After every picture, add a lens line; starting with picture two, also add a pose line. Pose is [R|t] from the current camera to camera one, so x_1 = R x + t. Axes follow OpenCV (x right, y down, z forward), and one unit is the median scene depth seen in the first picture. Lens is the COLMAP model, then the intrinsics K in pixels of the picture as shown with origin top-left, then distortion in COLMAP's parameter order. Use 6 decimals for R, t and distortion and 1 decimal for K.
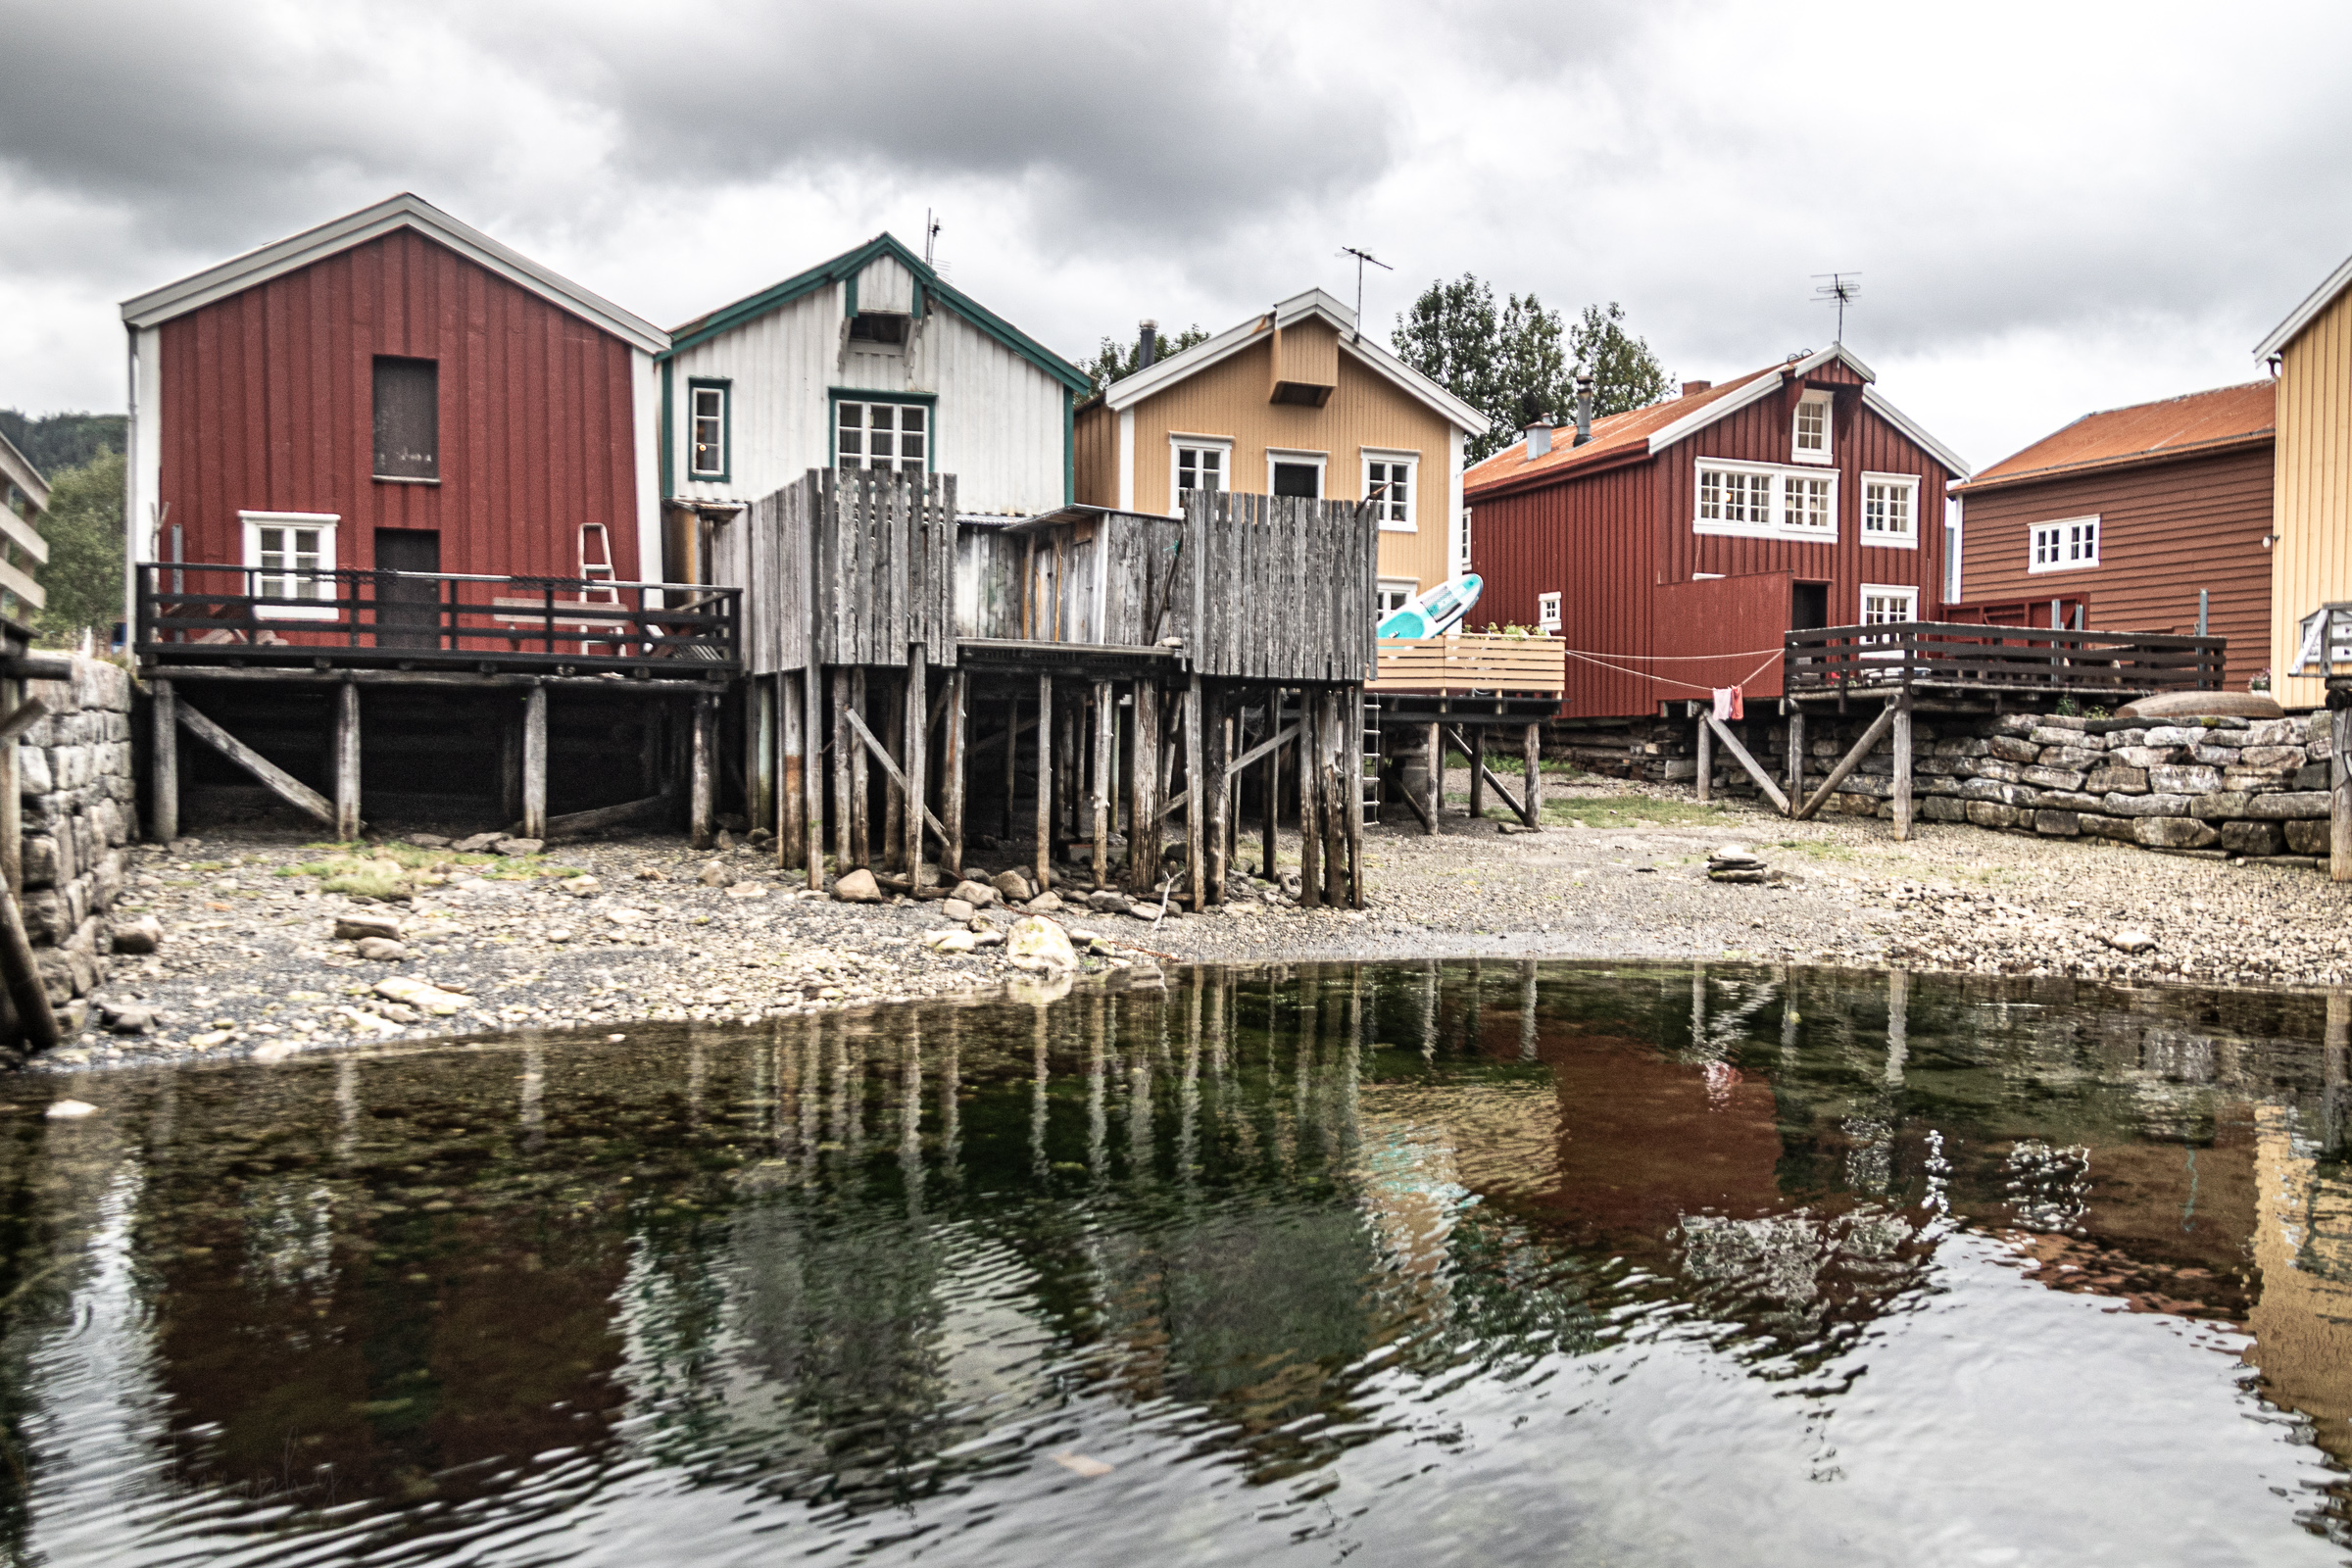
lens RADIAL K [[2017.4, 0, 1176.0], [0, 2017.4, 784.0], [0, 0, 1]] dist [0.011710, 0.008958]
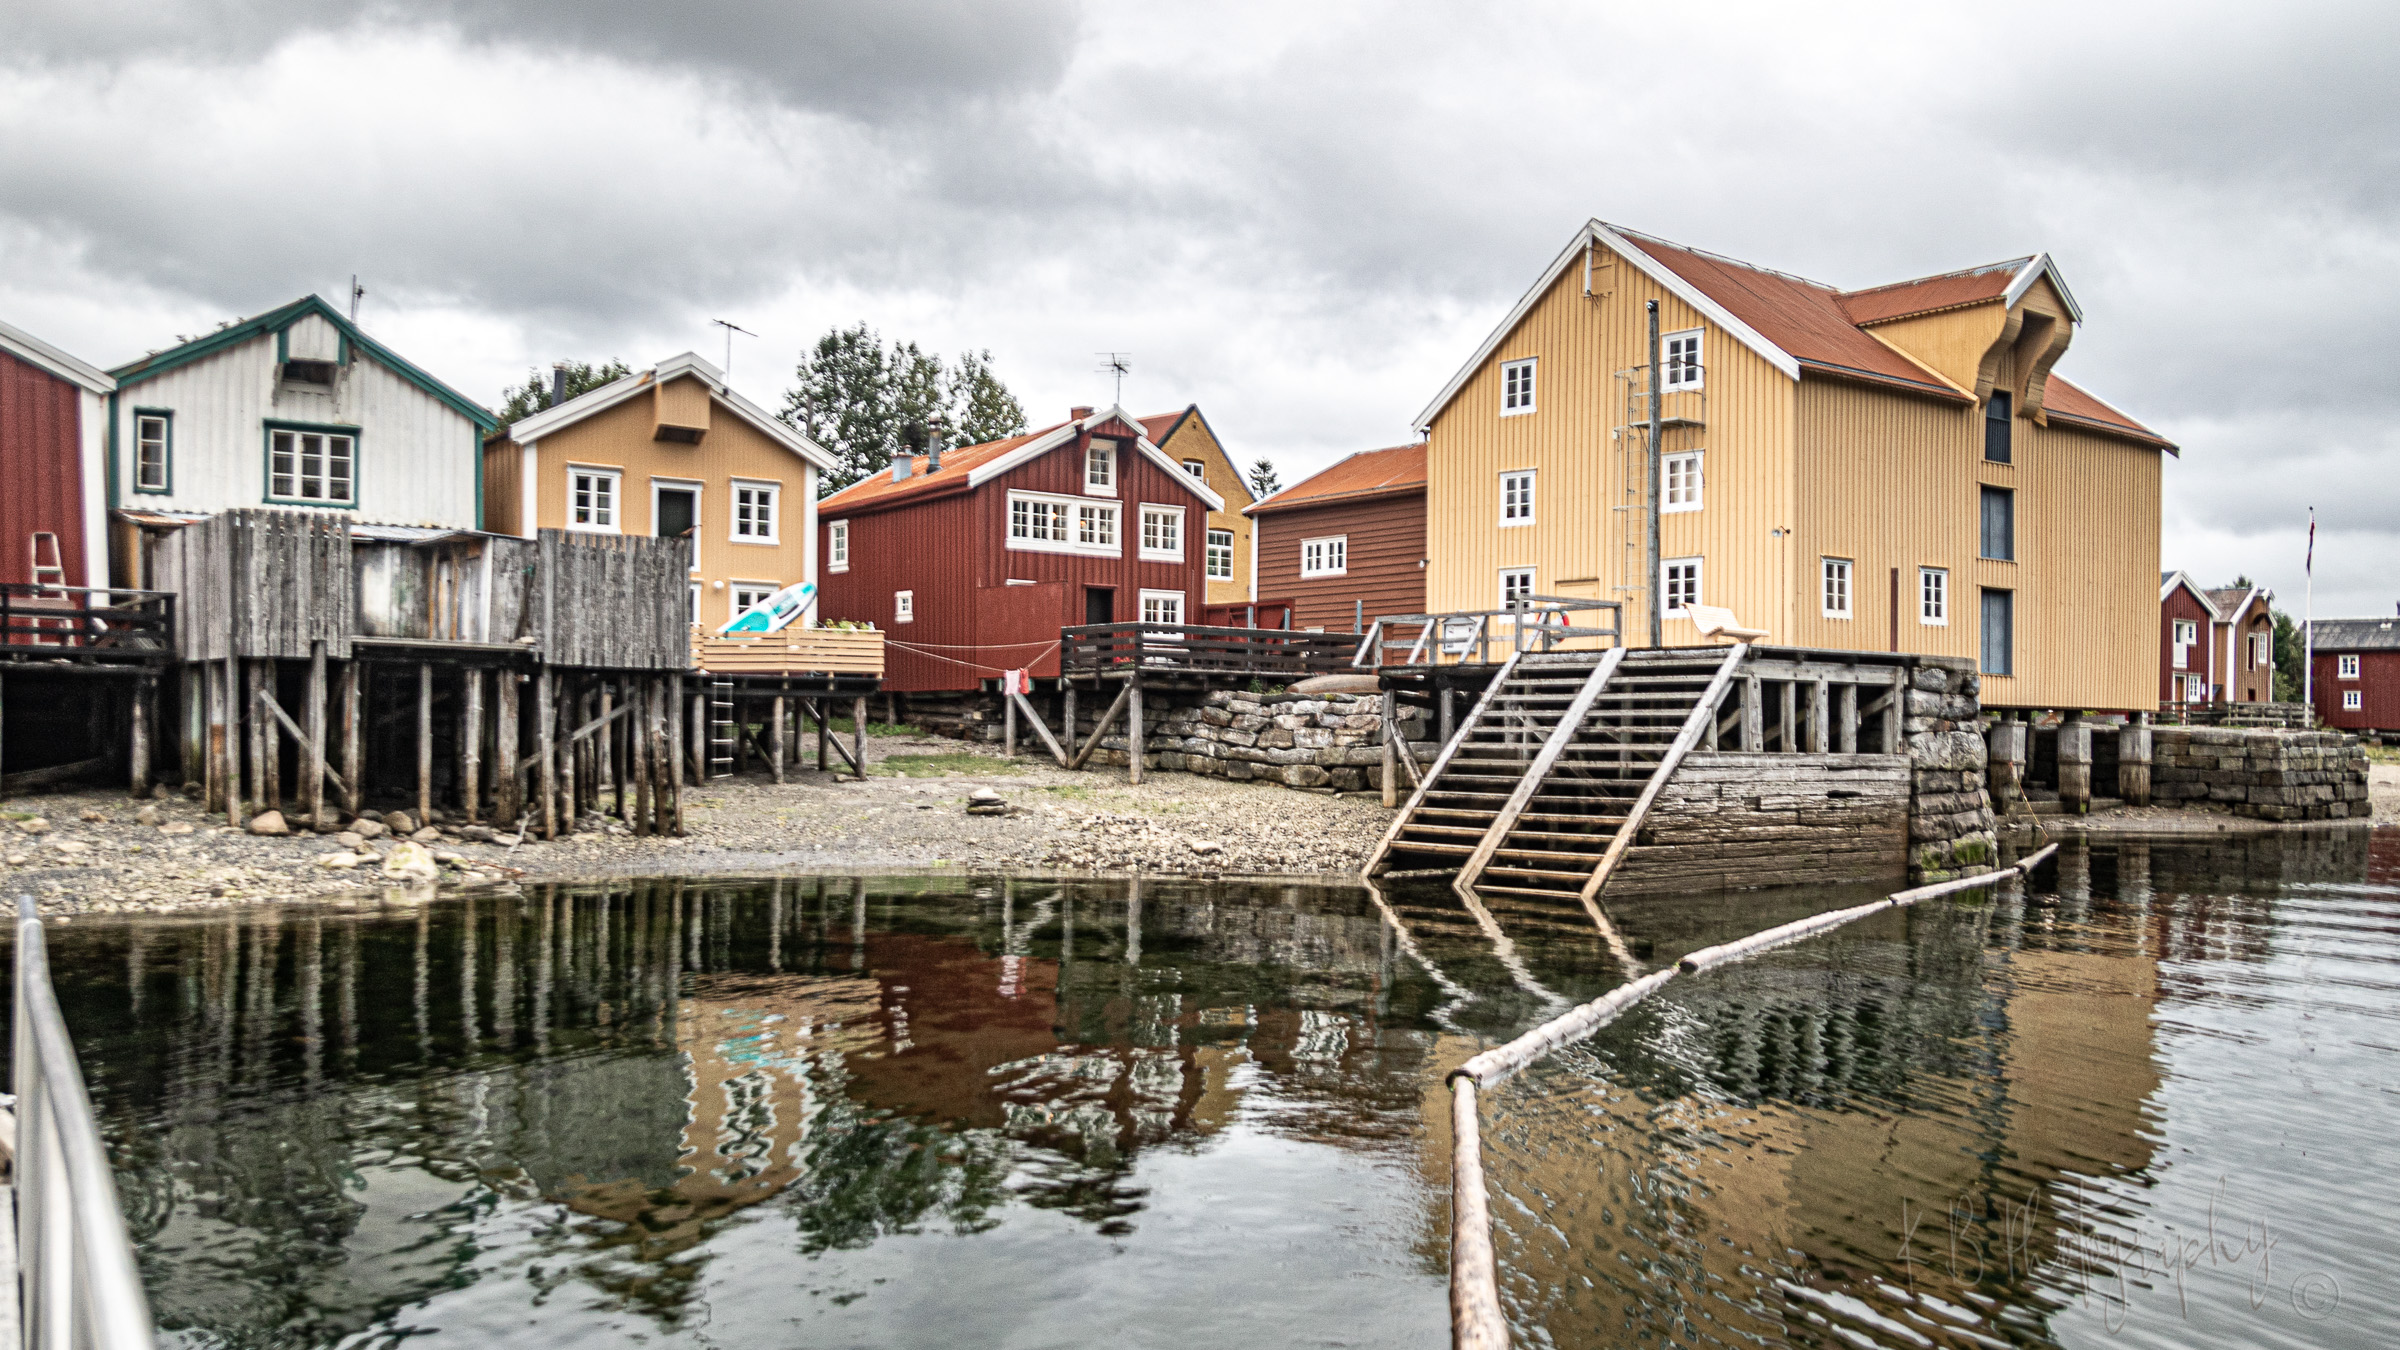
lens RADIAL K [[1903.0, 0, 1202.3], [0, 1903.0, 726.5], [0, 0, 1]] dist [0.004858, 0.002504]
pose [[0.964863, -0.002998, 0.262737, 0.070523], [0.005482, 0.999947, -0.008722, 0.000619], [-0.262697, 0.009856, 0.964828, -0.248087]]
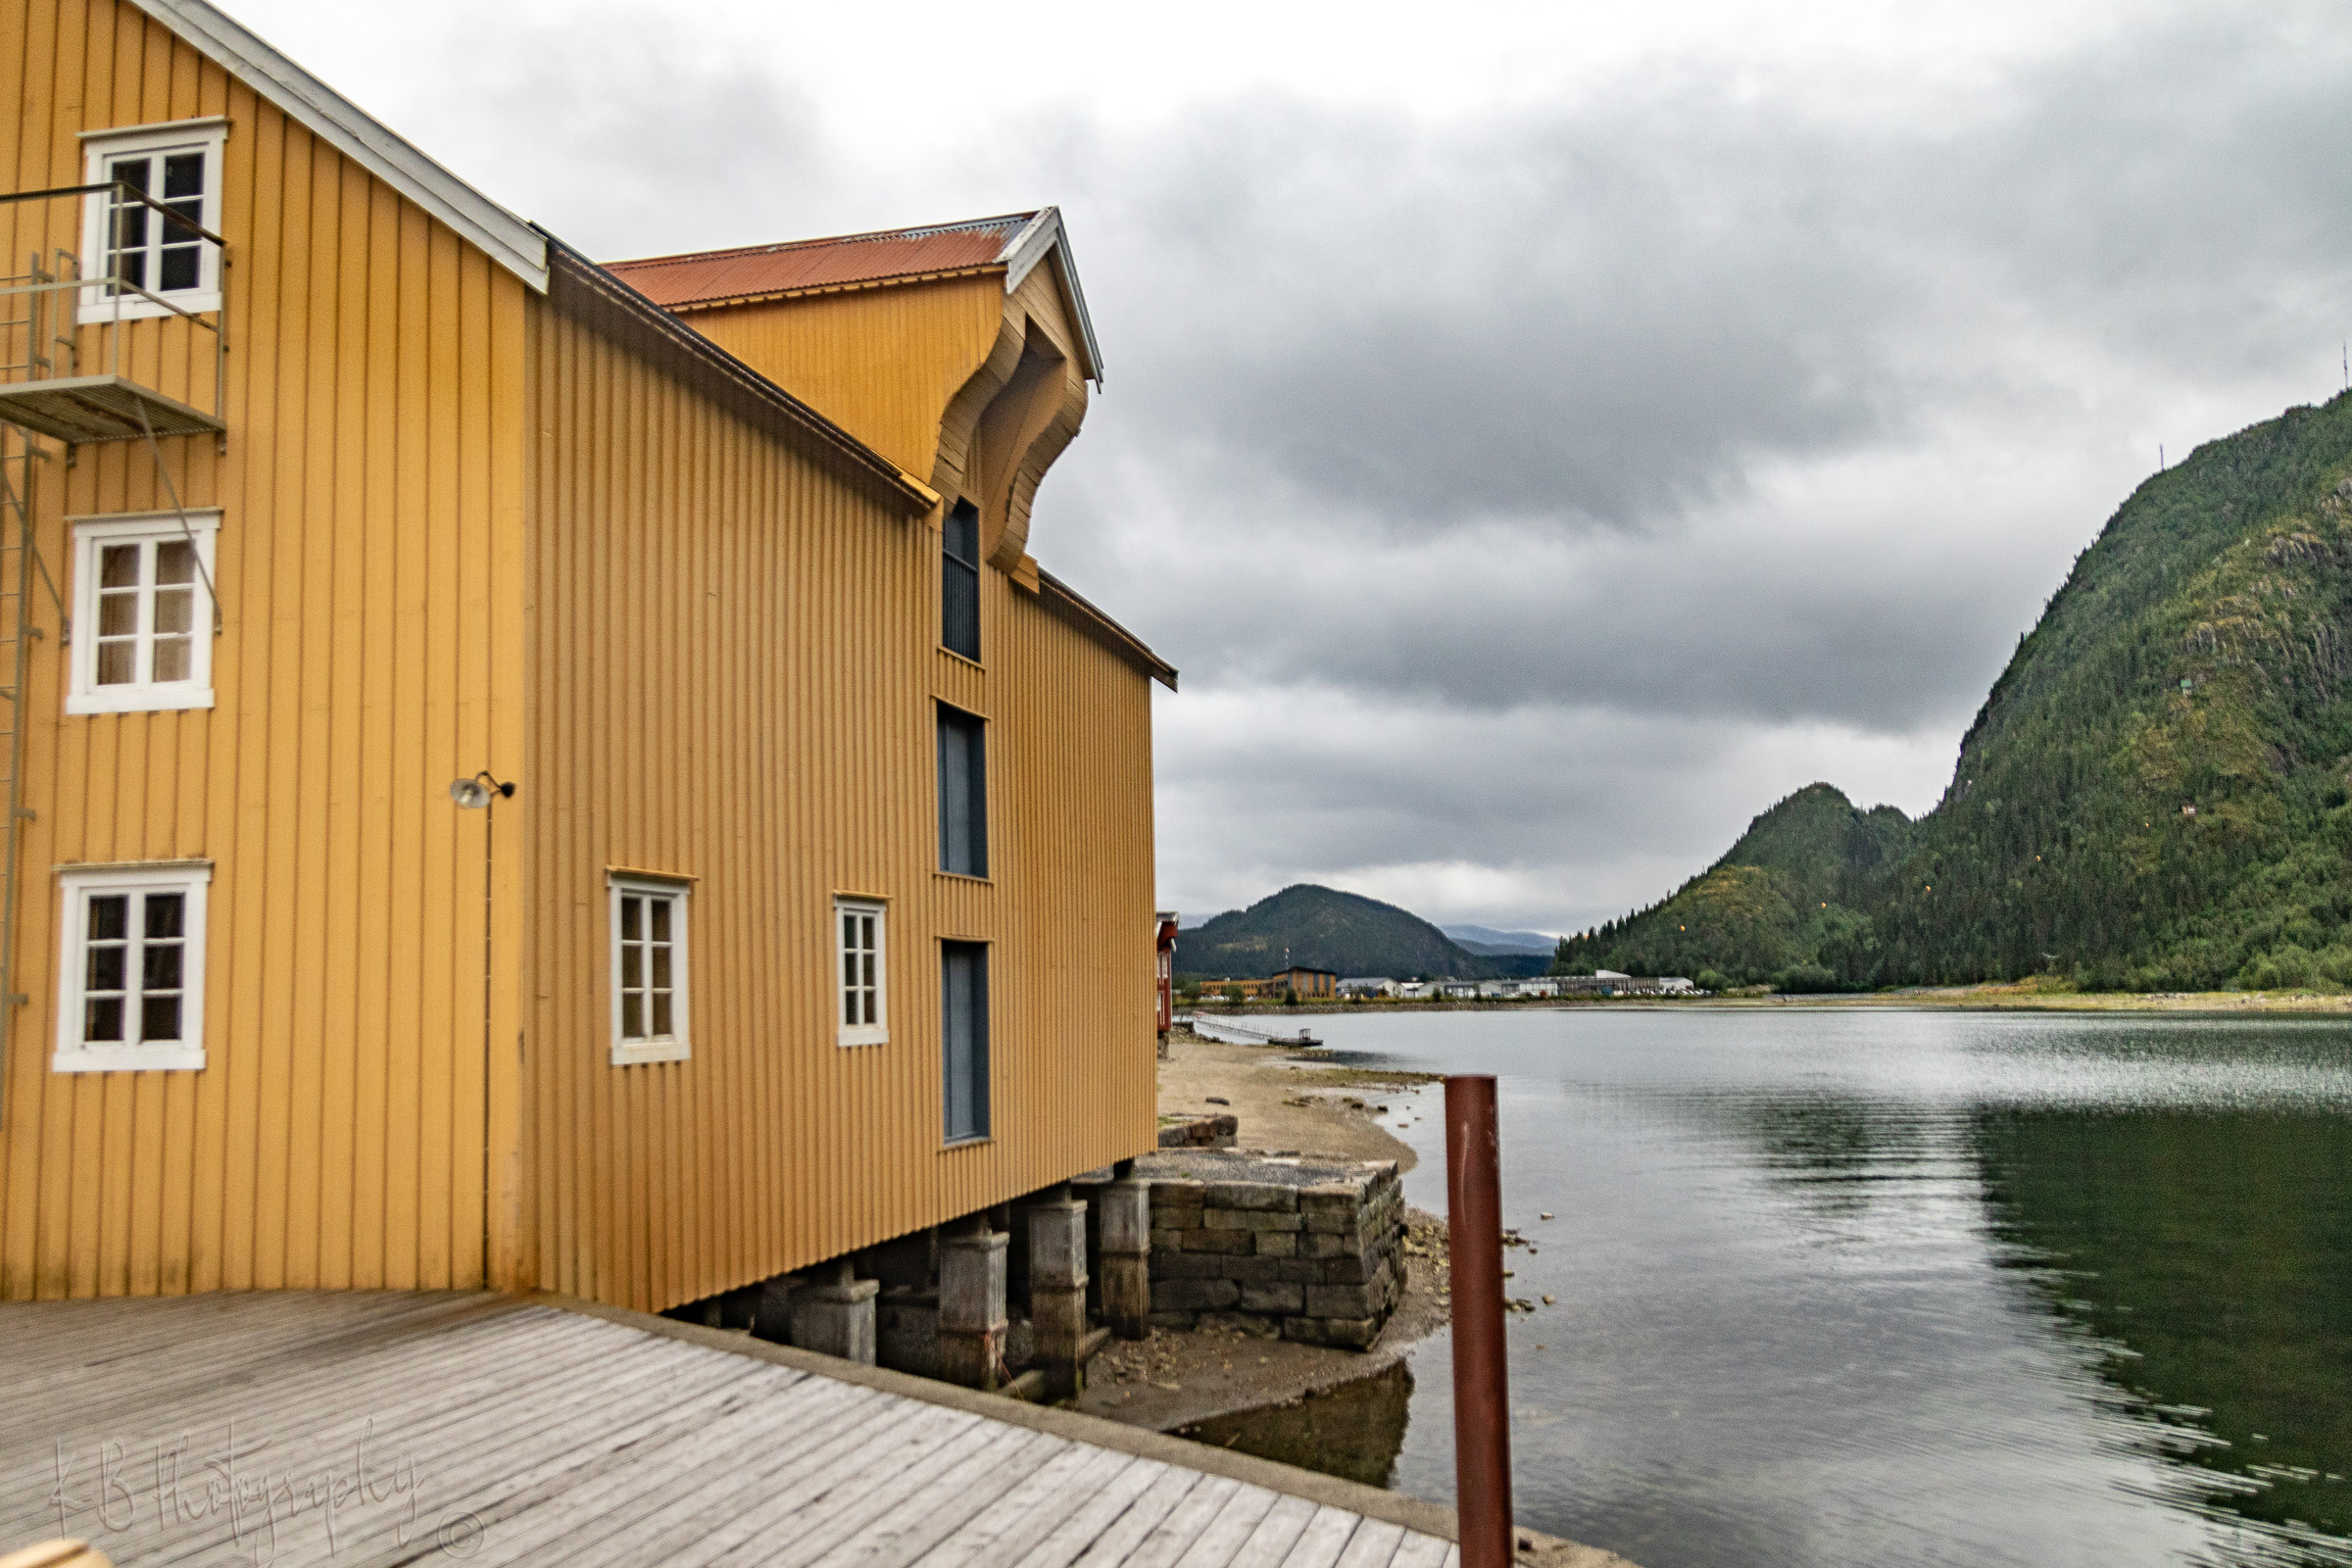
lens RADIAL K [[1957.4, 0, 1178.5], [0, 1957.4, 794.8], [0, 0, 1]] dist [0.006260, 0.006434]
pose [[0.597184, 0.059155, 0.799920, 0.569843], [0.035081, 0.994396, -0.099727, -0.097792], [-0.801337, 0.087618, 0.591762, 0.569146]]
